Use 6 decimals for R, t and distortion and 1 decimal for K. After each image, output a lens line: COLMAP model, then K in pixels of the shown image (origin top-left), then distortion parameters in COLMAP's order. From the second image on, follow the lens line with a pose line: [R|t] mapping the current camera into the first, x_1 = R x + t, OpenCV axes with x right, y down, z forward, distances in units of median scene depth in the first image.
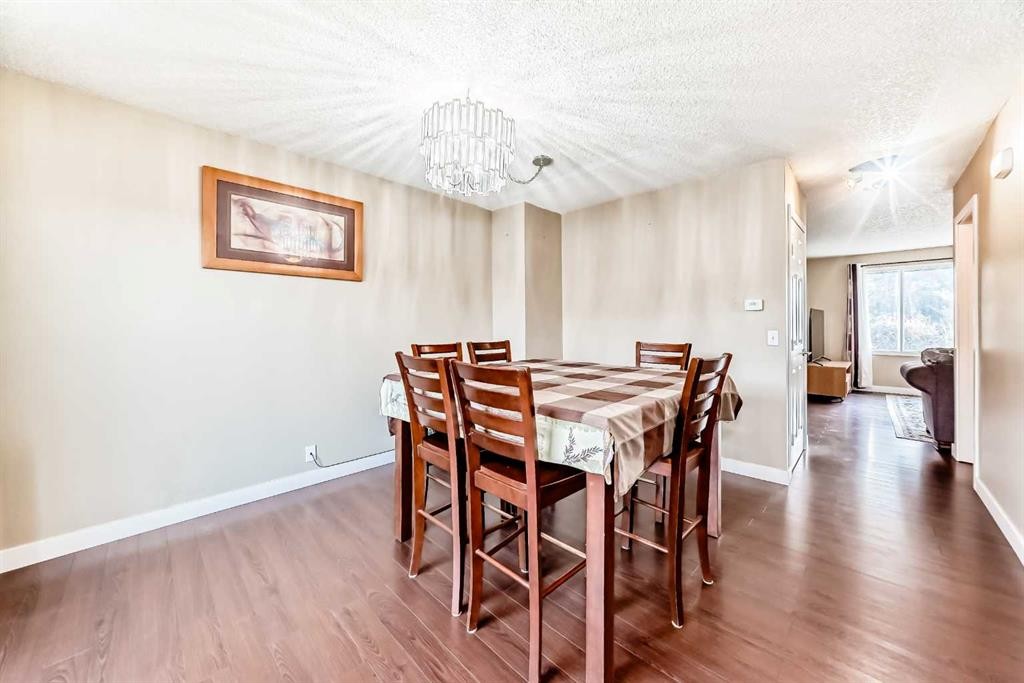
lens RADIAL K [[353.4, 0, 512.0], [0, 353.4, 341.5], [0, 0, 1]] dist [-0.025976, 0.000165]
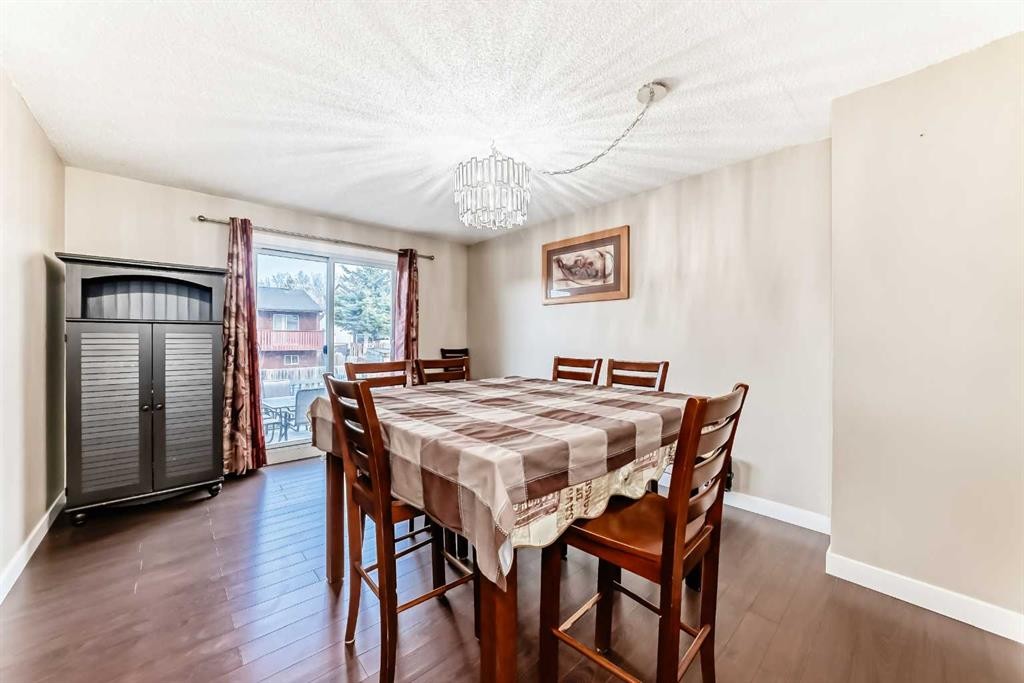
lens RADIAL K [[353.4, 0, 512.0], [0, 353.4, 341.5], [0, 0, 1]] dist [-0.025976, 0.000165]
pose [[-0.029445, 0.016438, -0.999431, 0.746098], [-0.047311, 0.998721, 0.017821, -0.045468], [0.998446, 0.047808, -0.028630, 0.772915]]
